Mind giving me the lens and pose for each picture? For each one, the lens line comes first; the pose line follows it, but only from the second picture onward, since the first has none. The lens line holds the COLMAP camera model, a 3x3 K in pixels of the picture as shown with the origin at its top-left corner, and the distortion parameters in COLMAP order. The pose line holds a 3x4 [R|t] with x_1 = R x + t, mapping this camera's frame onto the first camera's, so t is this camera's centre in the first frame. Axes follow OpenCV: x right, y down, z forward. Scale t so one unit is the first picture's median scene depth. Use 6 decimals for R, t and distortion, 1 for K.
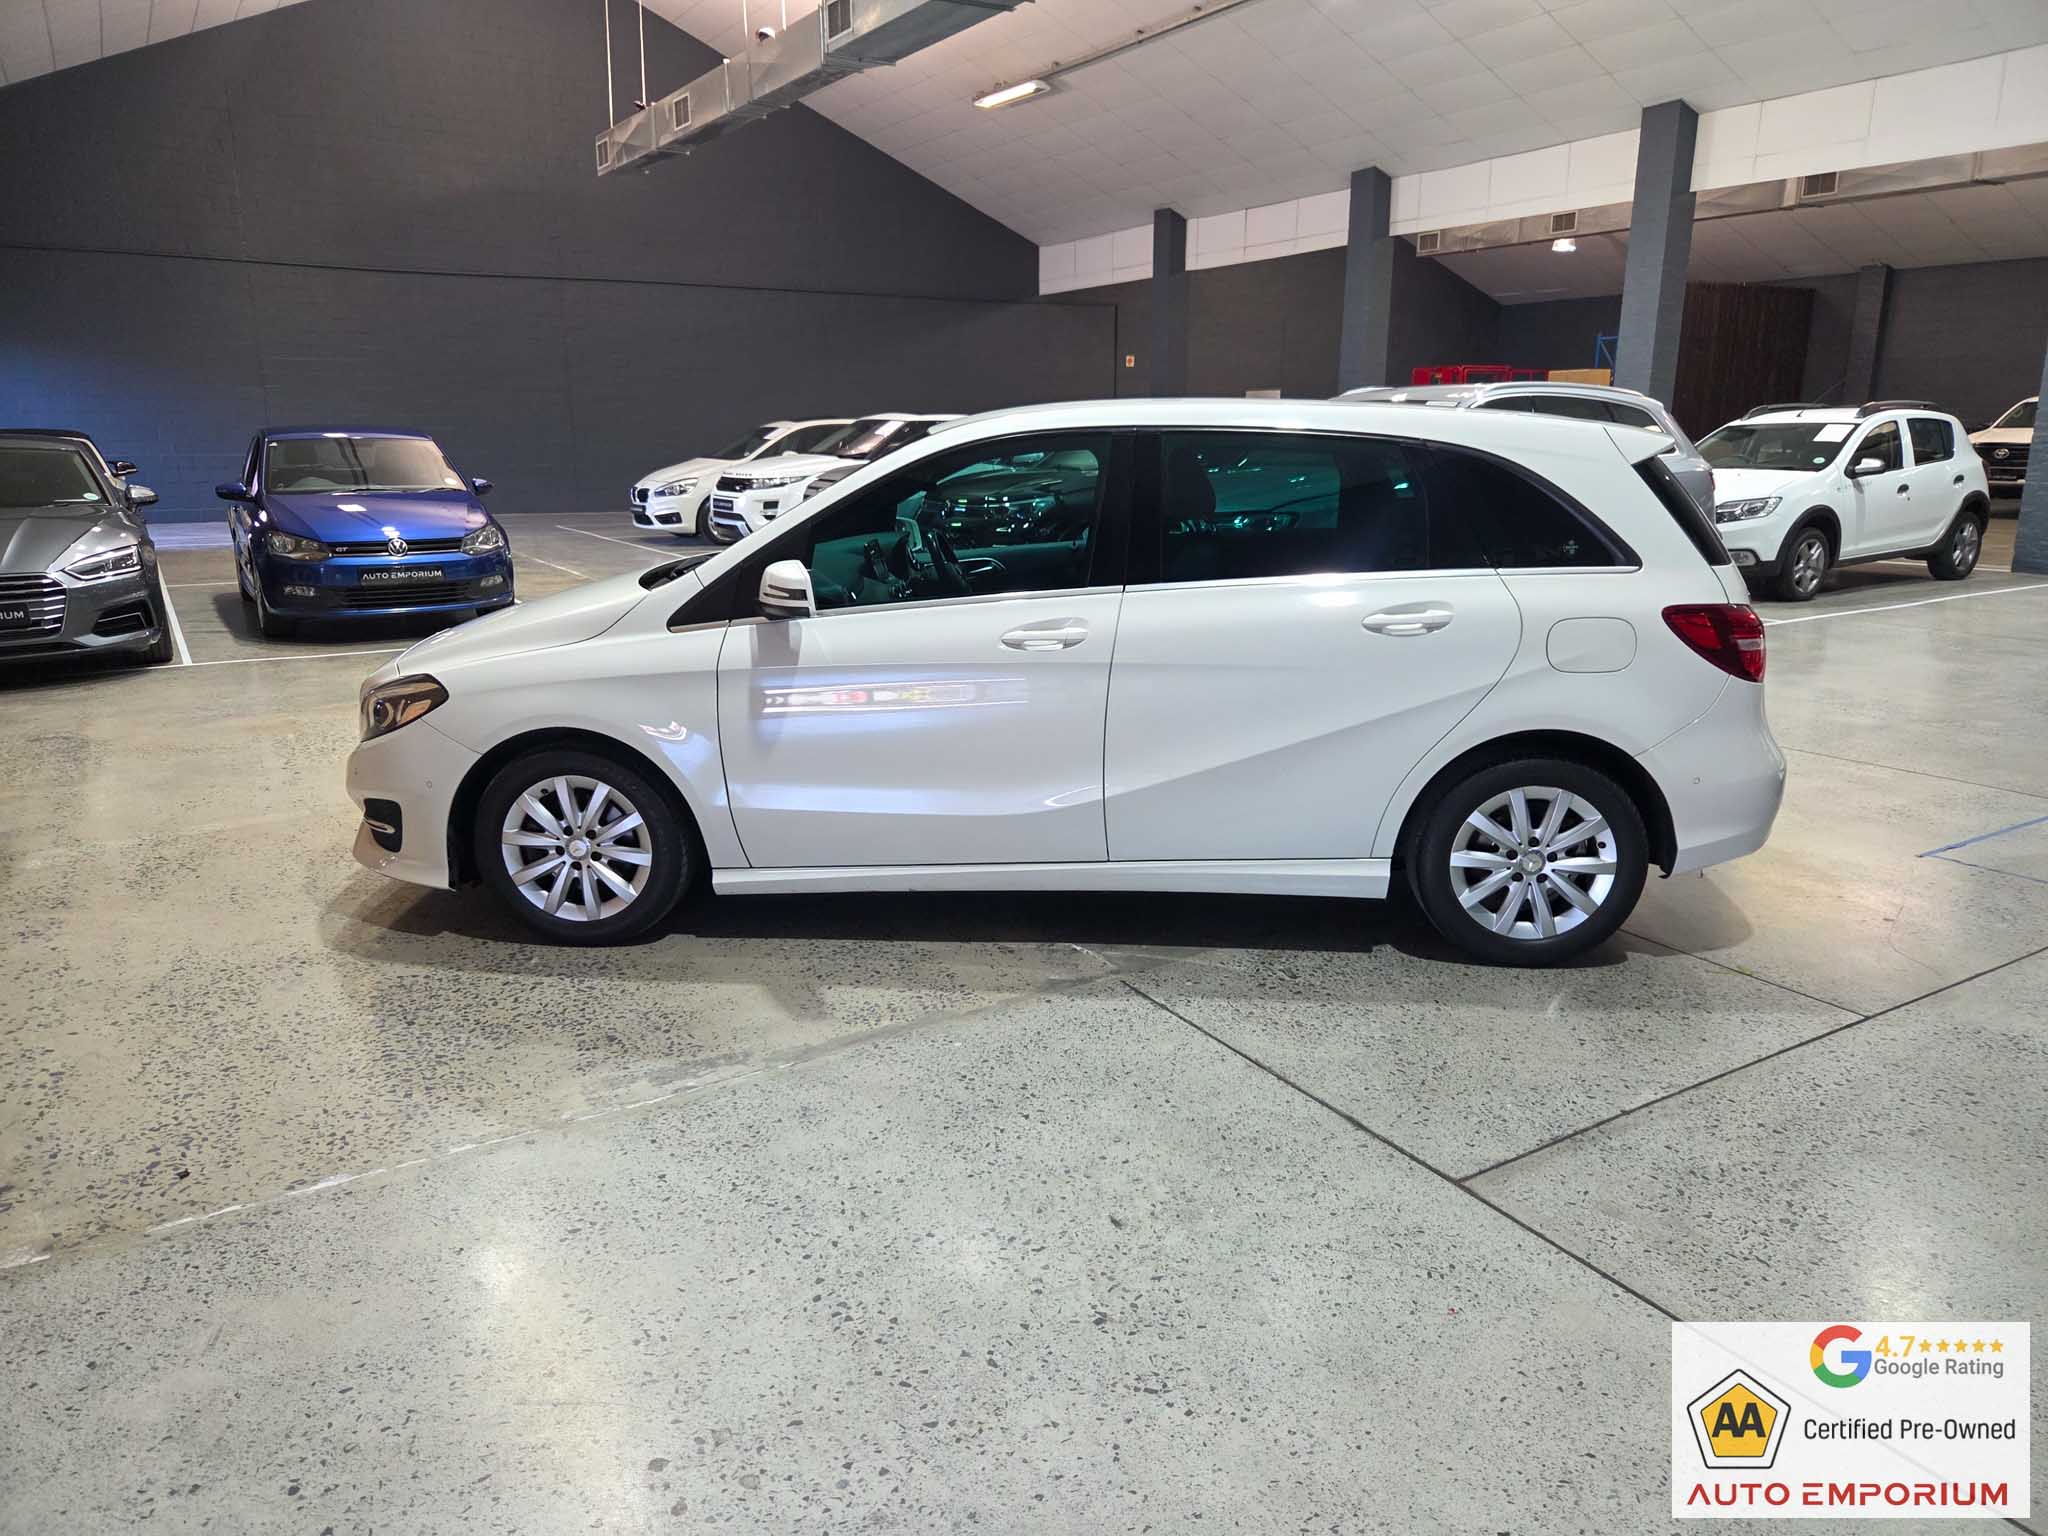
lens RADIAL K [[1373.6, 0, 1024.0], [0, 1373.6, 768.0], [0, 0, 1]] dist [0.062270, -0.057219]
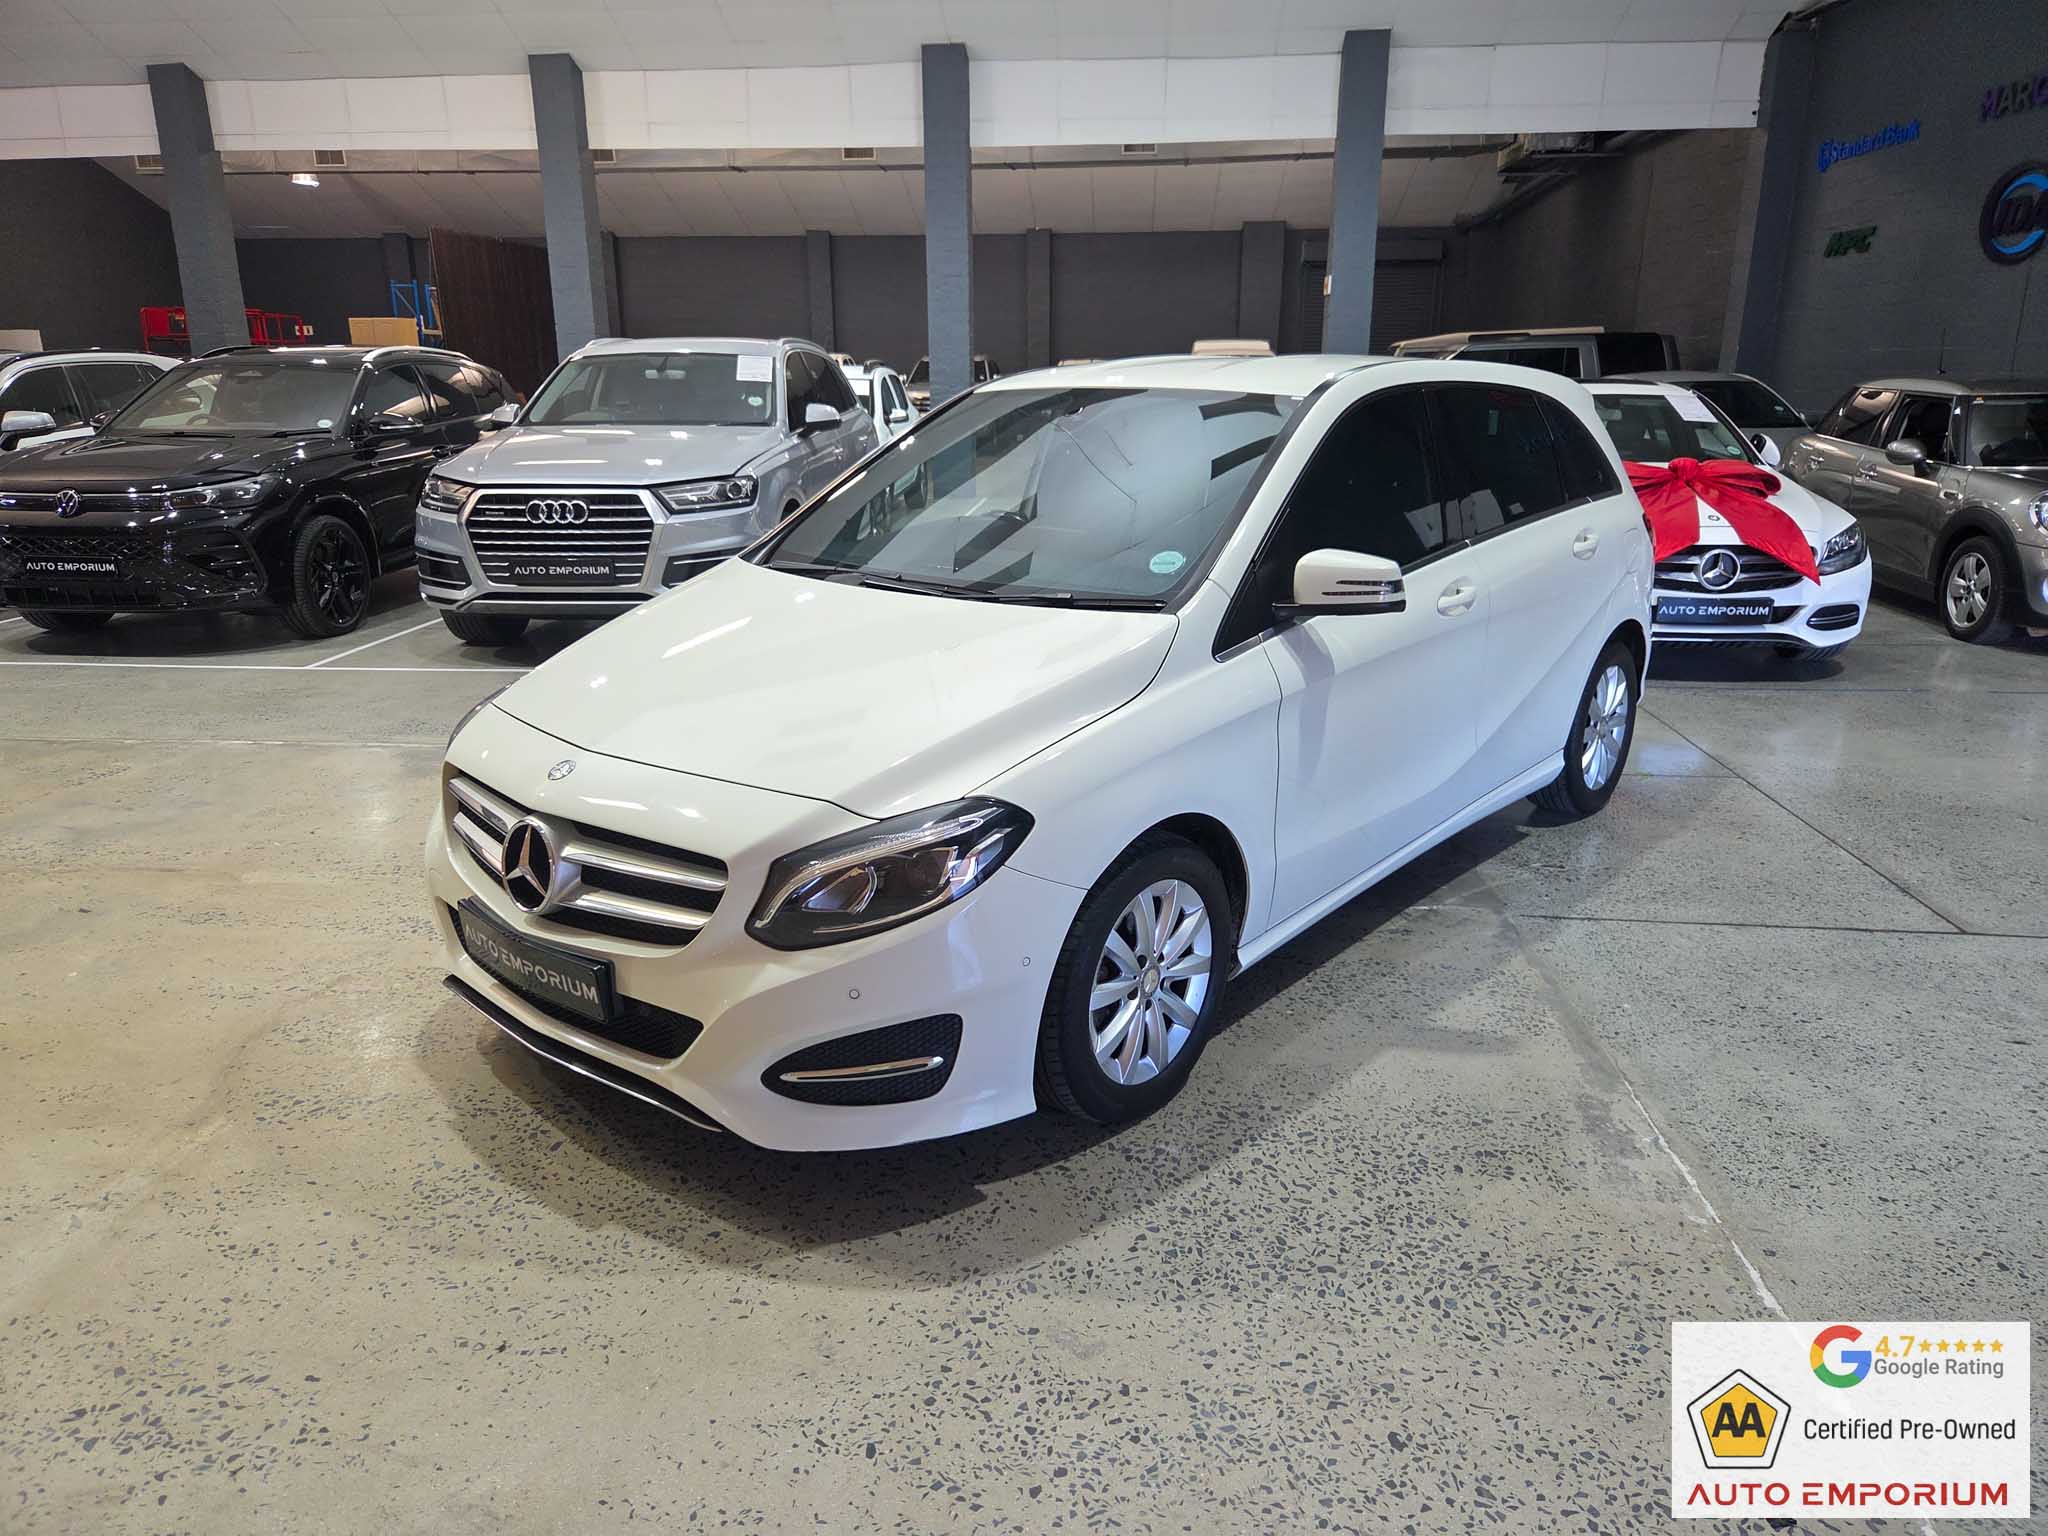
lens RADIAL K [[1373.6, 0, 1024.0], [0, 1373.6, 768.0], [0, 0, 1]] dist [0.062270, -0.057219]
pose [[0.597503, -0.222355, 0.770421, -0.921878], [0.197062, 0.972037, 0.127713, -0.159862], [-0.777275, 0.075512, 0.624613, 0.614582]]
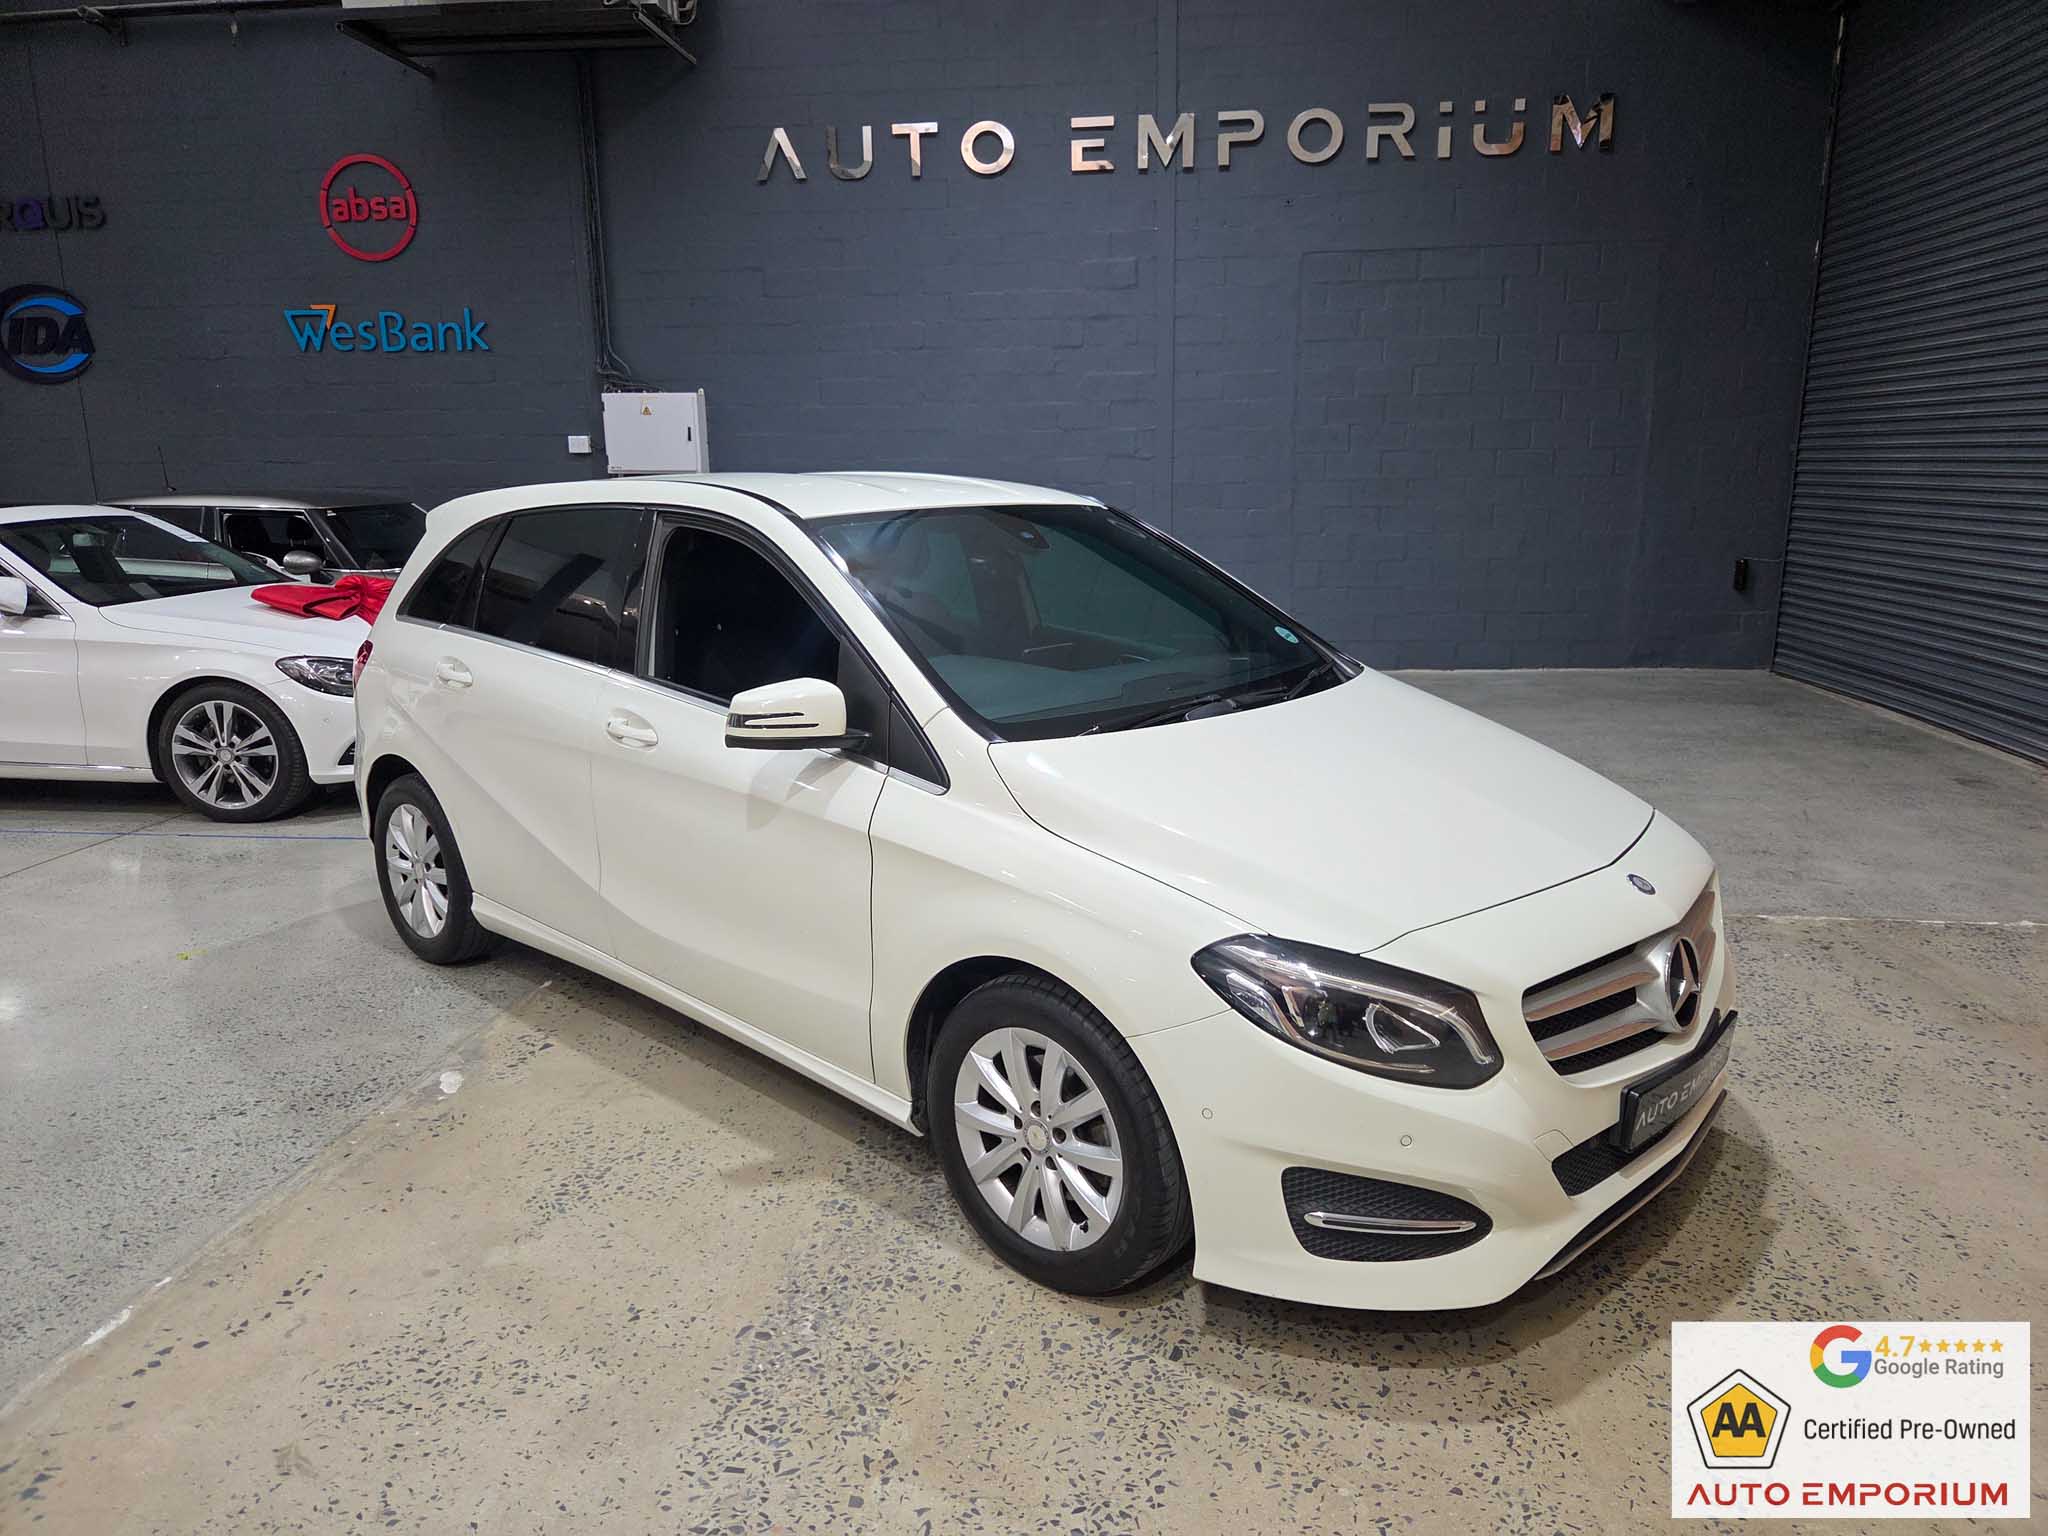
lens RADIAL K [[1363.9, 0, 1035.8], [0, 1363.9, 768.0], [0, 0, 1]] dist [0.053284, -0.043790]
pose [[-0.780845, -0.124404, 0.612213, -0.699520], [0.163118, 0.905378, 0.392024, -0.483410], [-0.603054, 0.405973, -0.686668, 1.855782]]
